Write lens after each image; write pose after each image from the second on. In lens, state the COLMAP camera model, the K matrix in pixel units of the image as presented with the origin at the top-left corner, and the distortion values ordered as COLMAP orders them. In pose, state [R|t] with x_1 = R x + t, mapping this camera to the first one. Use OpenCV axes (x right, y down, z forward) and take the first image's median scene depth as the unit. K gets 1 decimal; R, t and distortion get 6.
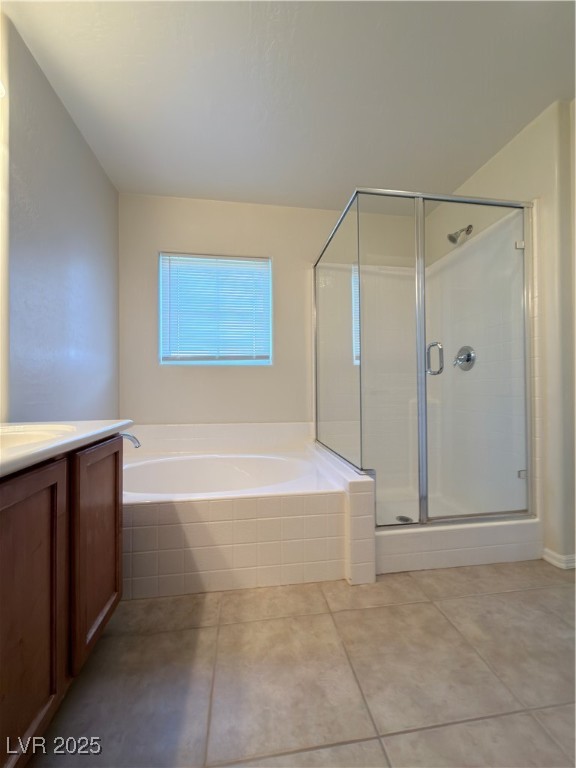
lens RADIAL K [[305.6, 0, 290.0], [0, 305.6, 383.9], [0, 0, 1]] dist [0.002731, 0.000017]
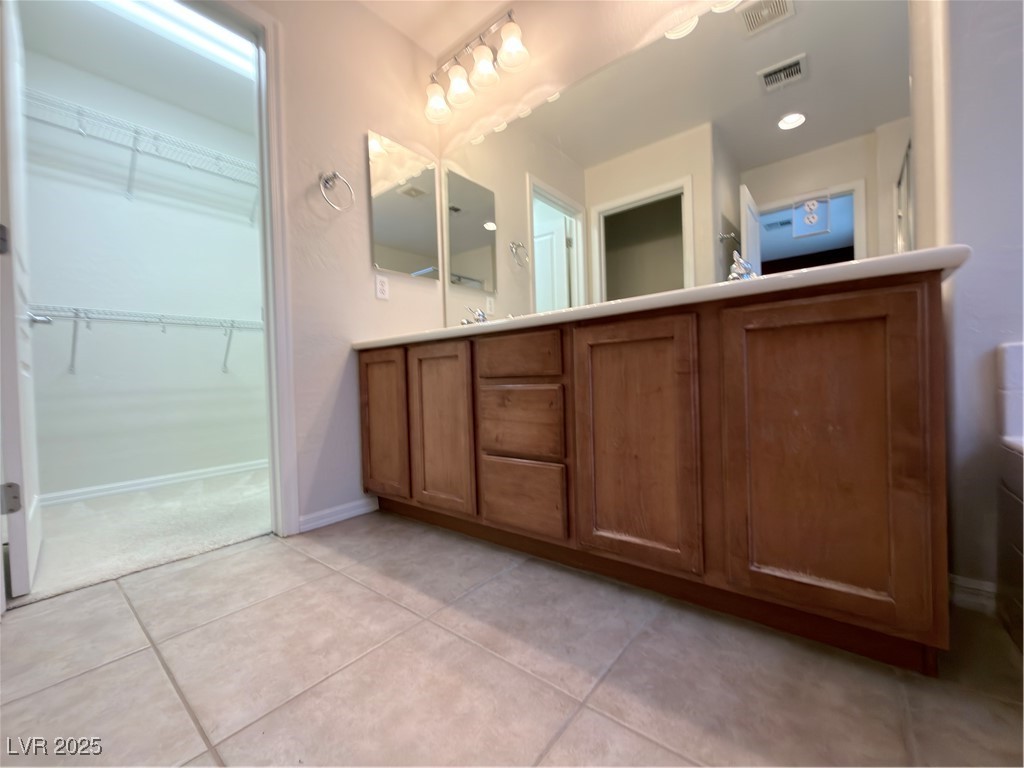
lens RADIAL K [[407.4, 0, 510.2], [0, 407.4, 387.6], [0, 0, 1]] dist [0.002731, 0.000017]
pose [[-0.740009, 0.043460, -0.671192, 0.338088], [0.042329, 0.998941, 0.018013, 0.311241], [0.671264, -0.015081, -0.741065, 1.128830]]
